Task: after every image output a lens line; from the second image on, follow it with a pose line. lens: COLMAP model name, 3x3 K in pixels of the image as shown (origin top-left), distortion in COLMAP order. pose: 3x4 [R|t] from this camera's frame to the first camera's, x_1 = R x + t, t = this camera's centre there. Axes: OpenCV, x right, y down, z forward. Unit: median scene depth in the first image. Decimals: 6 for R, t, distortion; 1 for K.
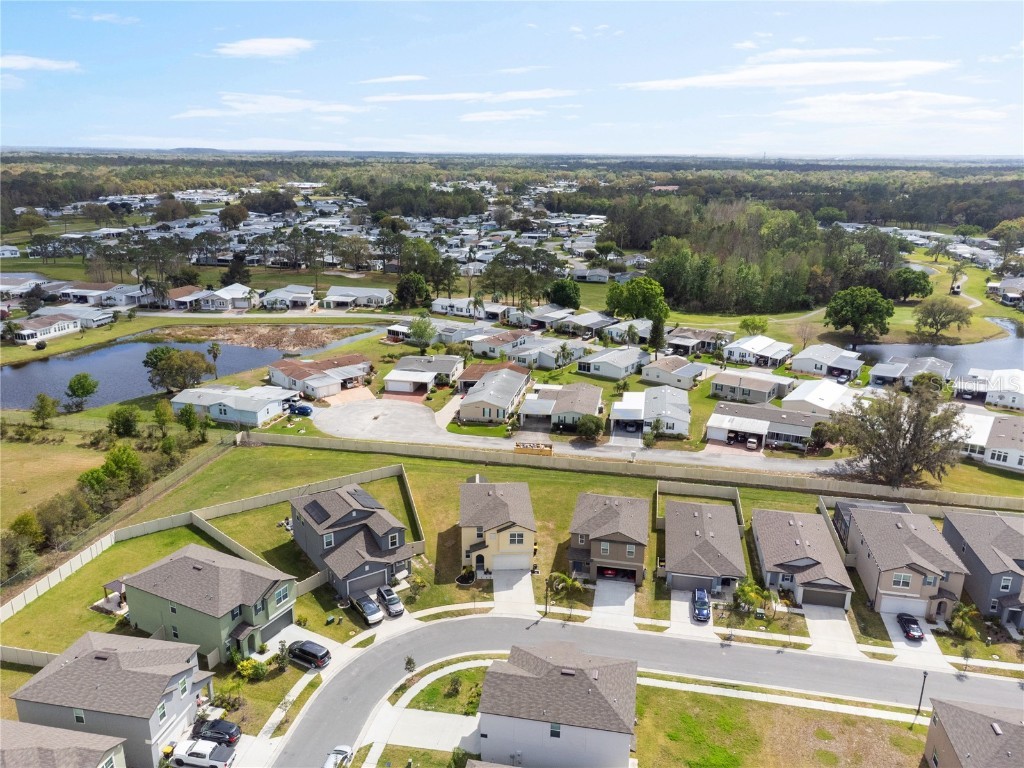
lens RADIAL K [[768.0, 0, 510.6], [0, 768.0, 369.6], [0, 0, 1]] dist [0.071918, -0.000683]
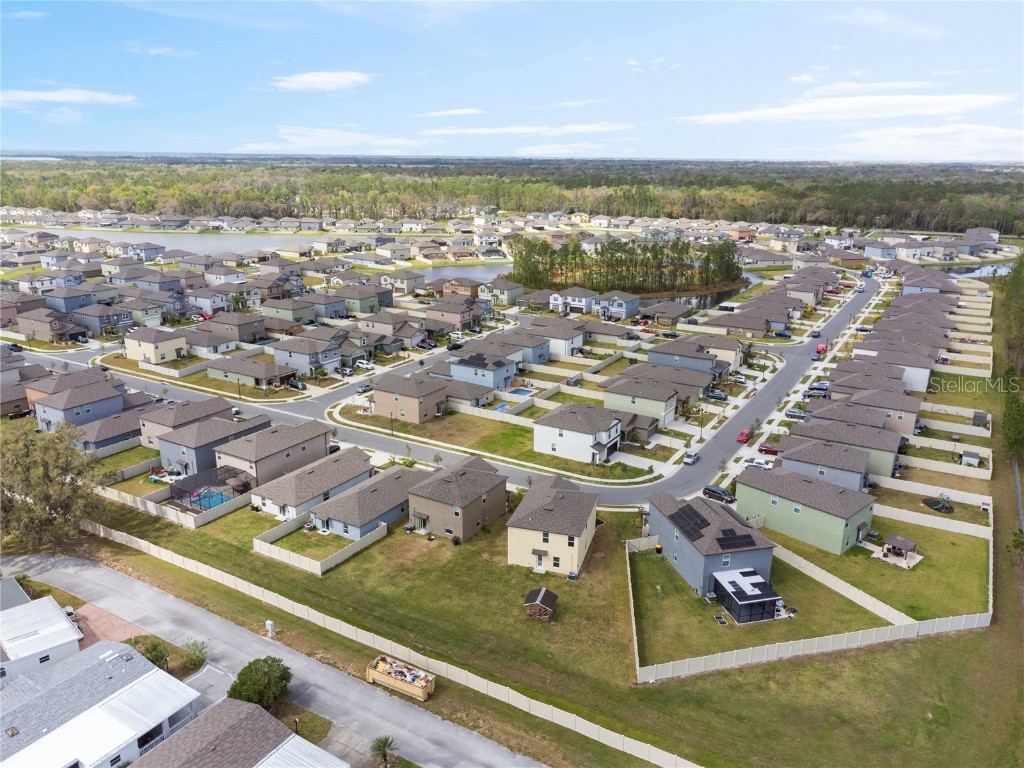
lens RADIAL K [[770.4, 0, 510.6], [0, 770.4, 380.0], [0, 0, 1]] dist [0.020970, 0.005550]
pose [[-0.939675, -0.114458, 0.322351, -0.198238], [0.074157, 0.851784, 0.518617, -0.360012], [-0.333934, 0.511236, -0.791913, 1.281588]]
